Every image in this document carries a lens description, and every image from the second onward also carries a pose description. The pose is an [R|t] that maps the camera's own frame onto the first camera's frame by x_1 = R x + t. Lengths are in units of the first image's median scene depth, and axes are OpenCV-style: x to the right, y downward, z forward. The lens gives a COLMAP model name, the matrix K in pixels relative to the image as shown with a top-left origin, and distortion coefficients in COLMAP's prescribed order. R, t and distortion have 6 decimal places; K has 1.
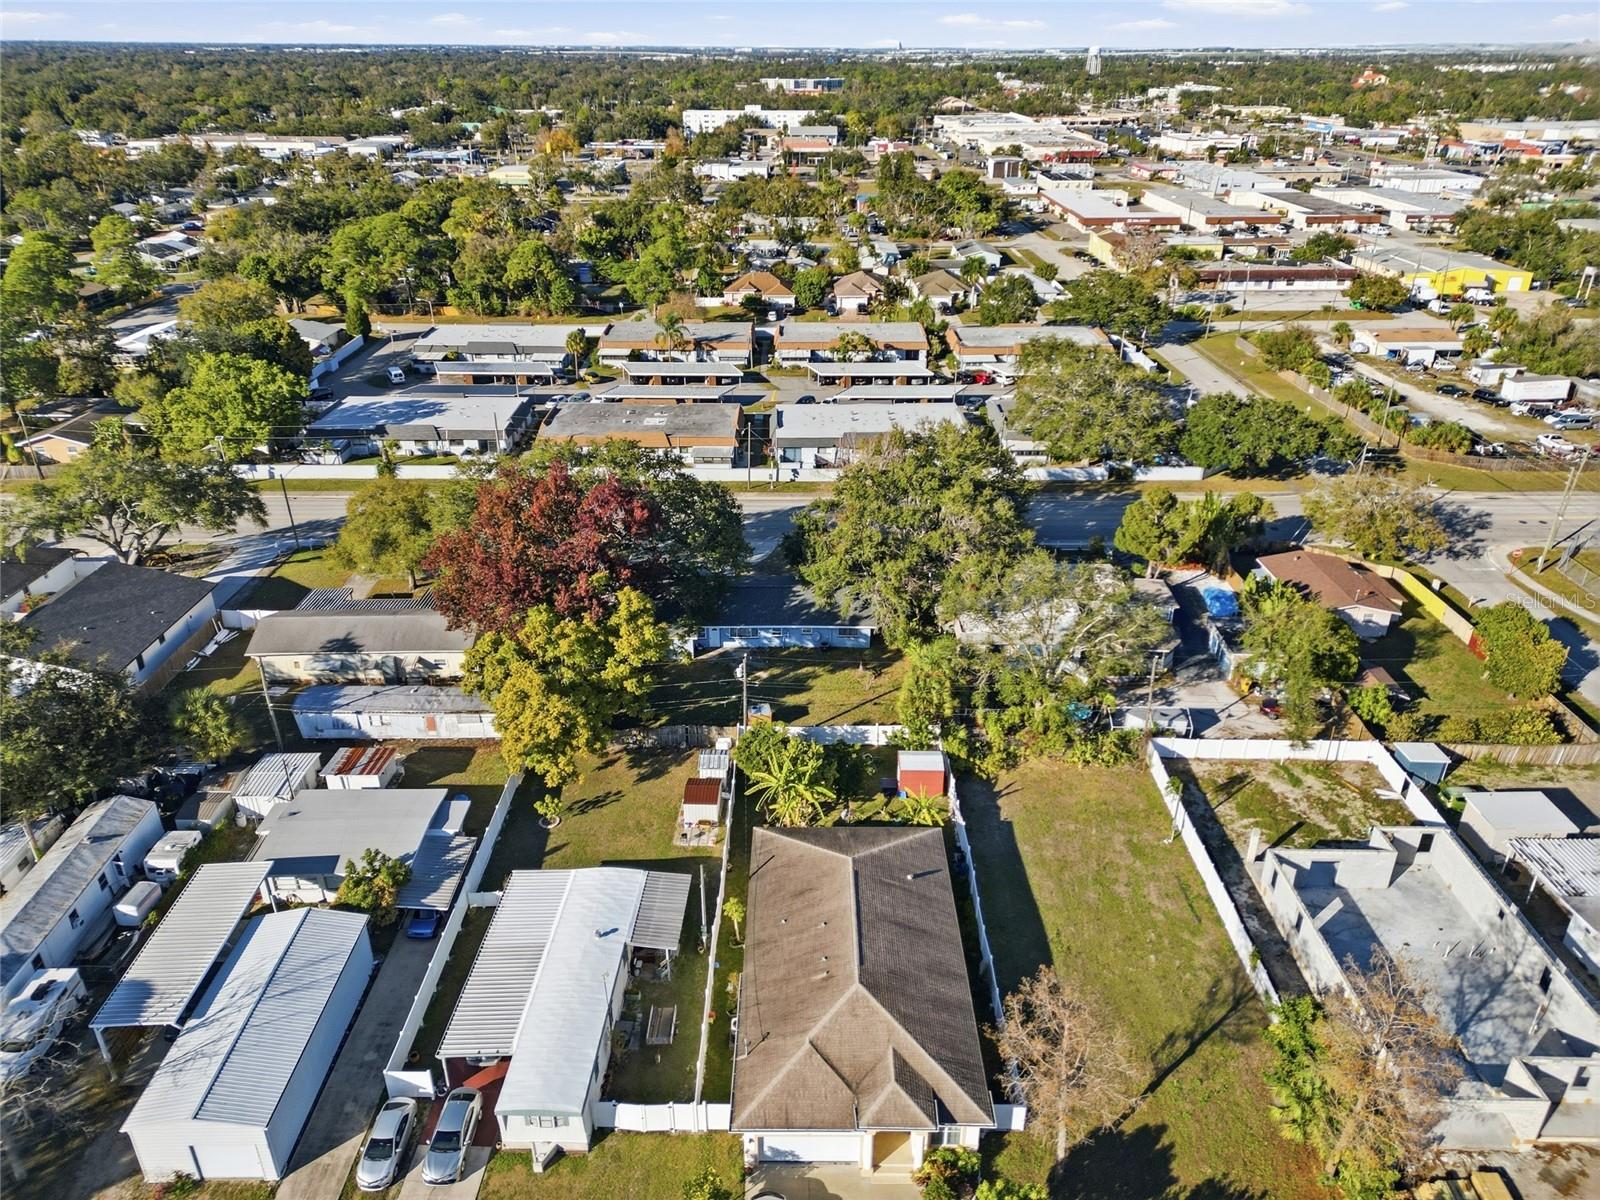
lens RADIAL K [[1107.7, 0, 800.0], [0, 1107.7, 600.0], [0, 0, 1]] dist [0.043793, -0.000927]
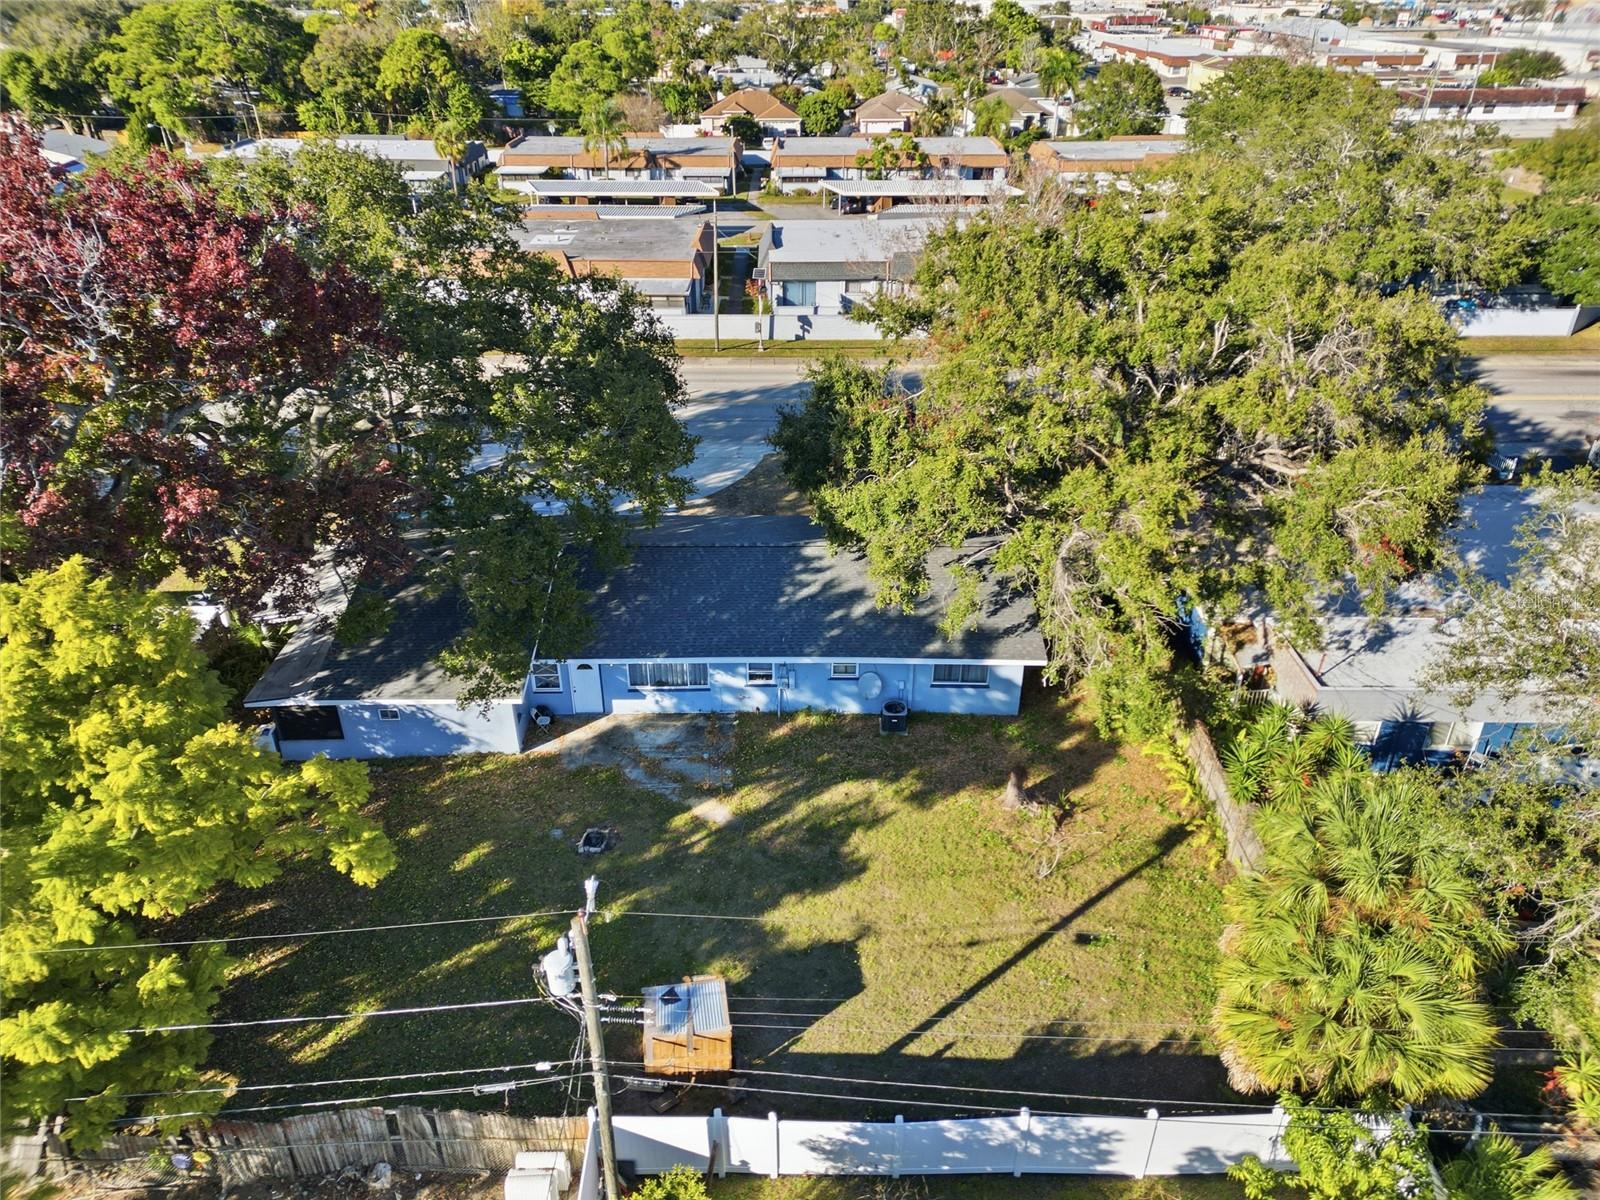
lens RADIAL K [[1107.7, 0, 800.0], [0, 1107.7, 600.0], [0, 0, 1]] dist [0.043793, -0.000927]
pose [[0.999994, -0.000169, -0.003319, -0.004723], [0.000336, 0.998737, 0.050244, -0.009176], [0.003306, -0.050245, 0.998731, 0.460454]]
